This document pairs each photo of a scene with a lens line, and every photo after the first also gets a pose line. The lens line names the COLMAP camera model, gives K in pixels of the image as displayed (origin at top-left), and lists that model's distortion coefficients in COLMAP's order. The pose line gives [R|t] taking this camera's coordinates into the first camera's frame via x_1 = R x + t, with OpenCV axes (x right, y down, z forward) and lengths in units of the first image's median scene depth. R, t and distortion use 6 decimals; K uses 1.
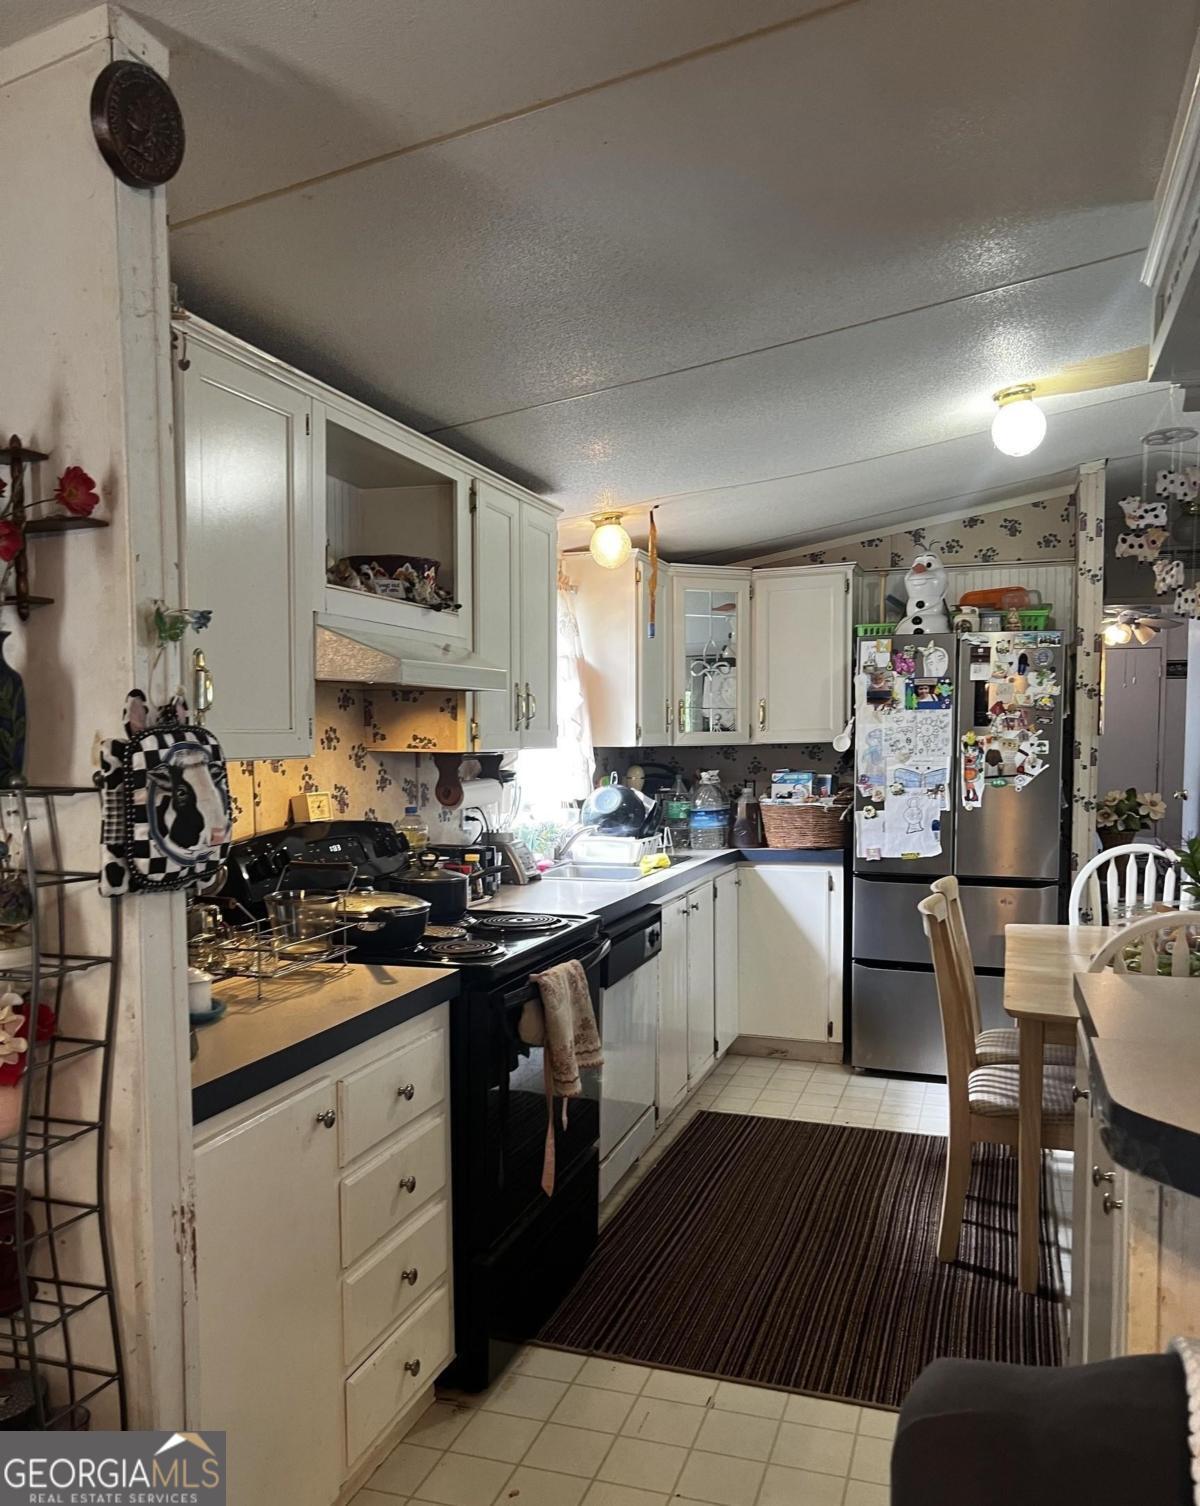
lens RADIAL K [[1202.6, 0, 598.9], [0, 1202.6, 809.7], [0, 0, 1]] dist [0.043983, -0.045260]
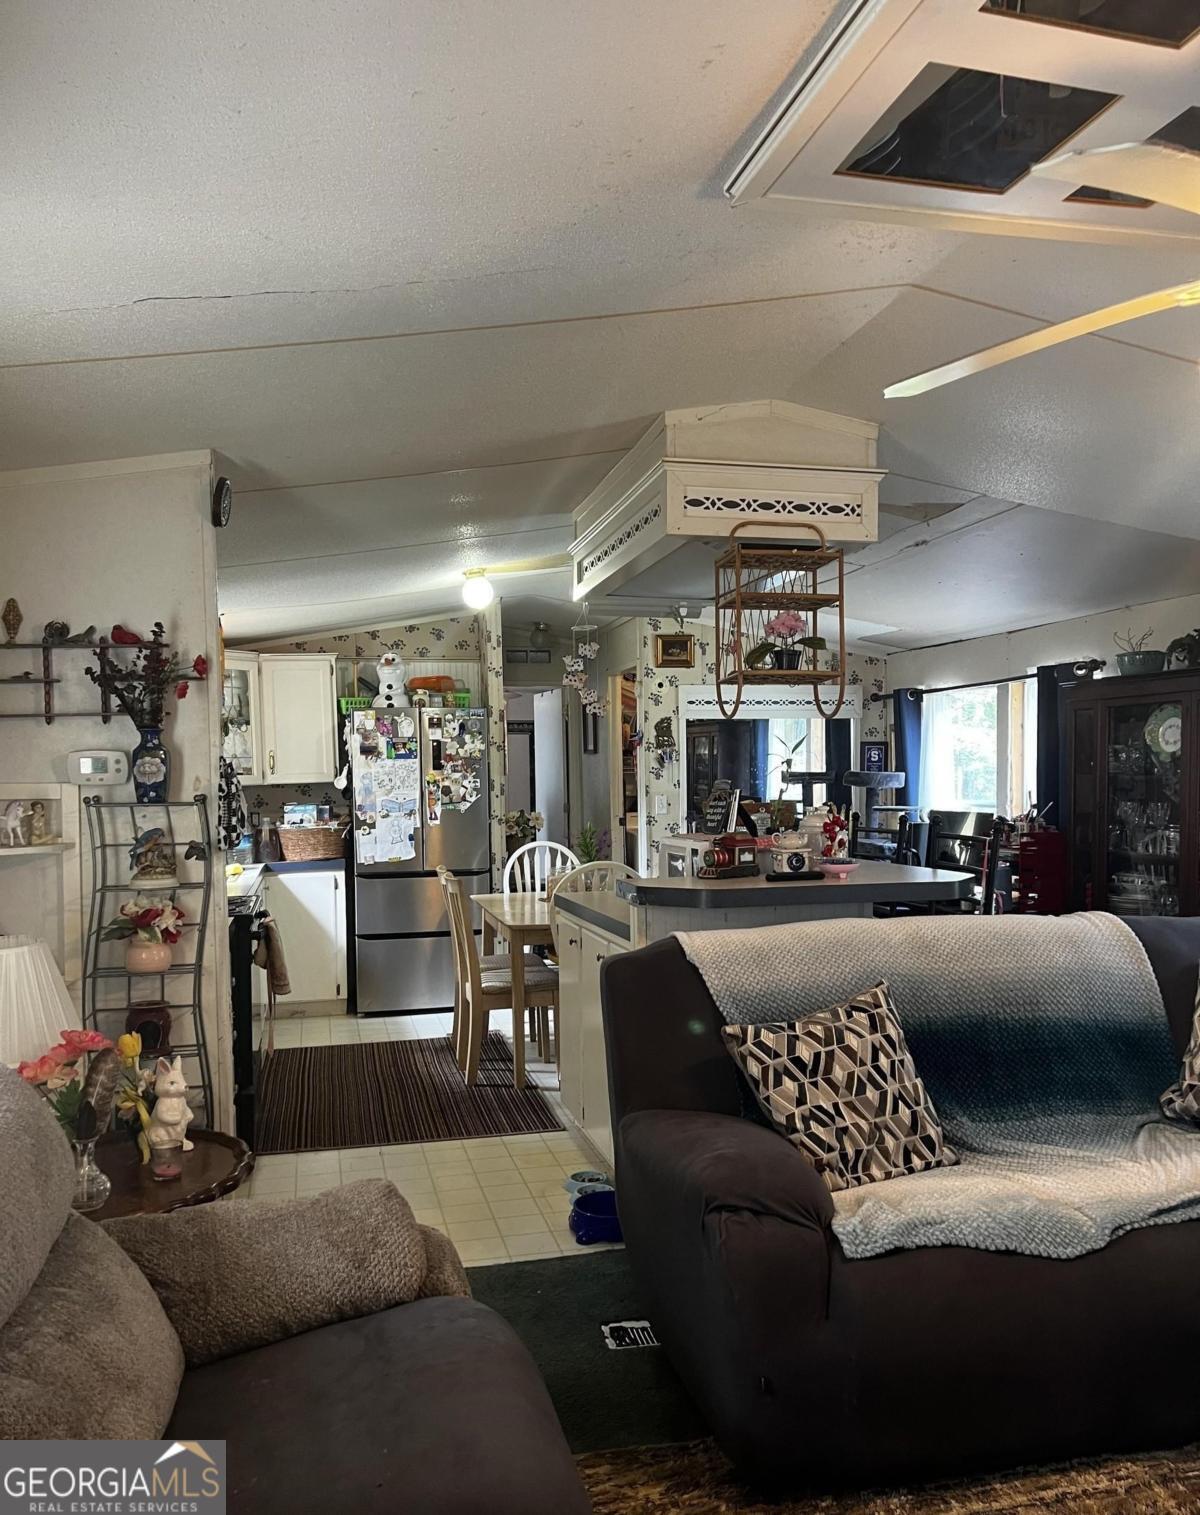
lens RADIAL K [[1210.6, 0, 600.0], [0, 1210.6, 757.5], [0, 0, 1]] dist [0.000702, -0.000585]
pose [[0.850027, -0.003209, 0.526729, -0.294358], [0.045463, 0.996697, -0.067296, 0.024858], [-0.524773, 0.081150, 0.847365, -0.368812]]
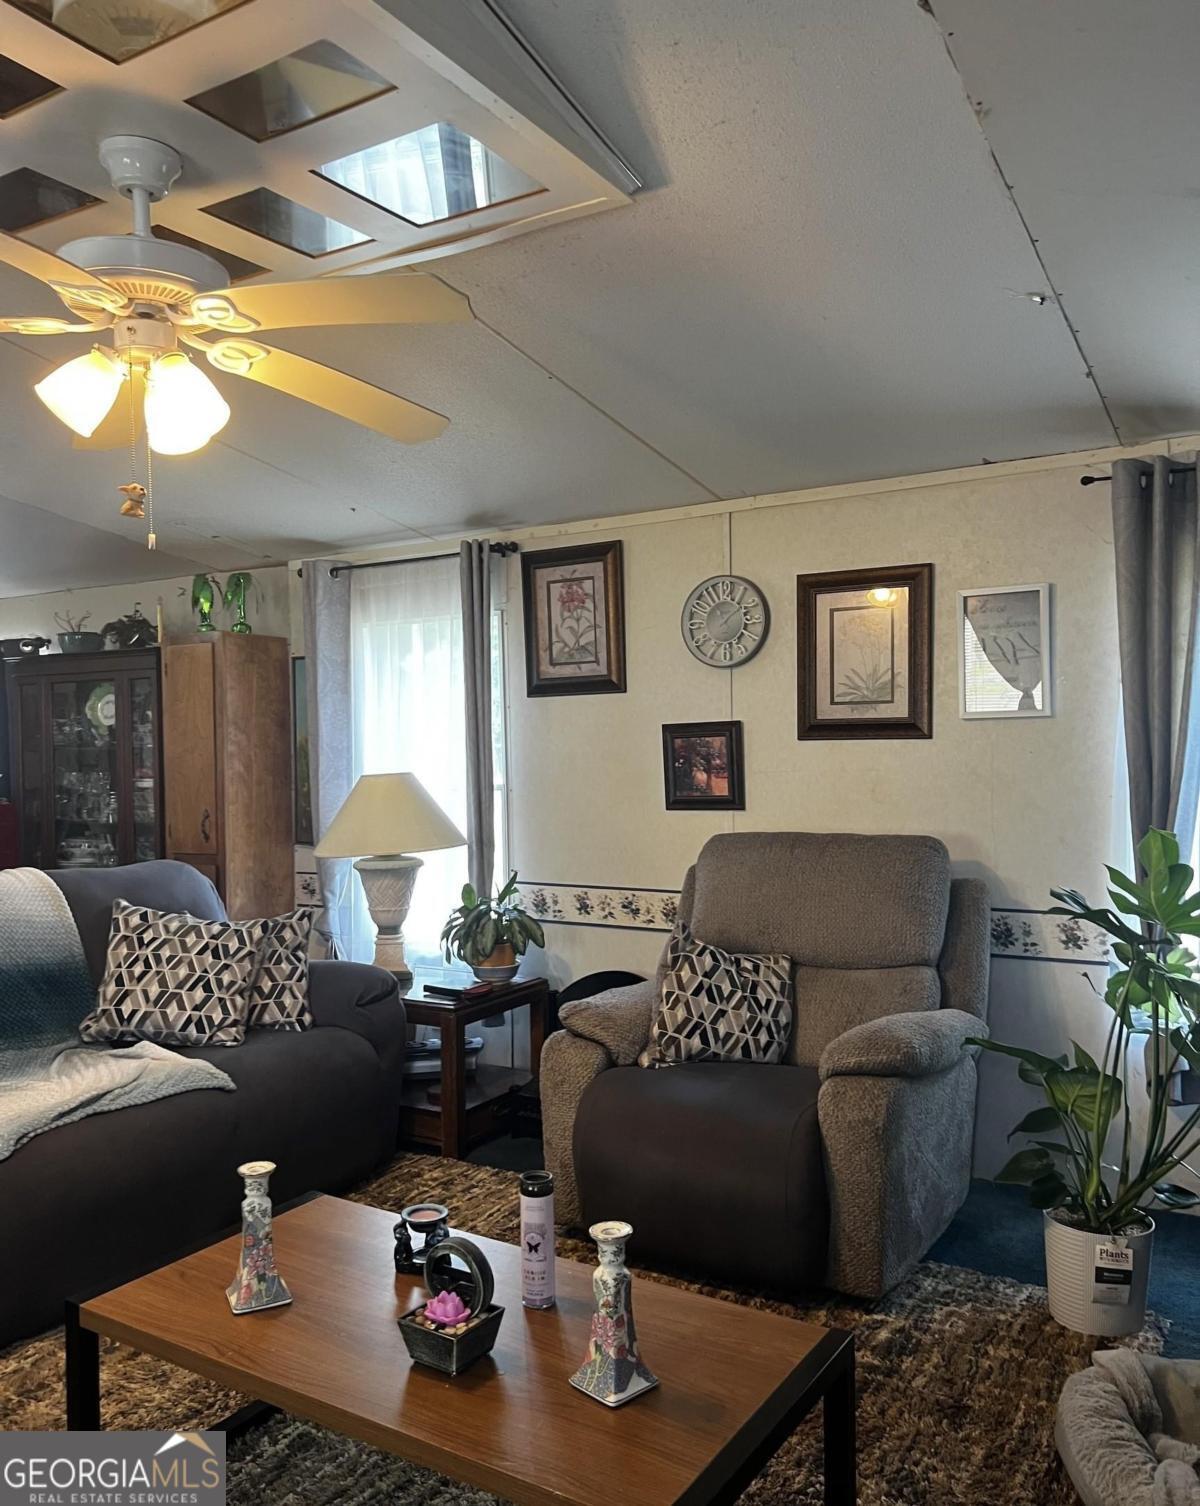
lens RADIAL K [[1203.3, 0, 602.6], [0, 1203.3, 786.2], [0, 0, 1]] dist [0.009092, 0.006266]
pose [[0.227504, -0.034762, 0.973156, -0.414903], [0.075335, 0.996996, 0.018002, 0.080464], [-0.970859, 0.069218, 0.229440, -0.620944]]
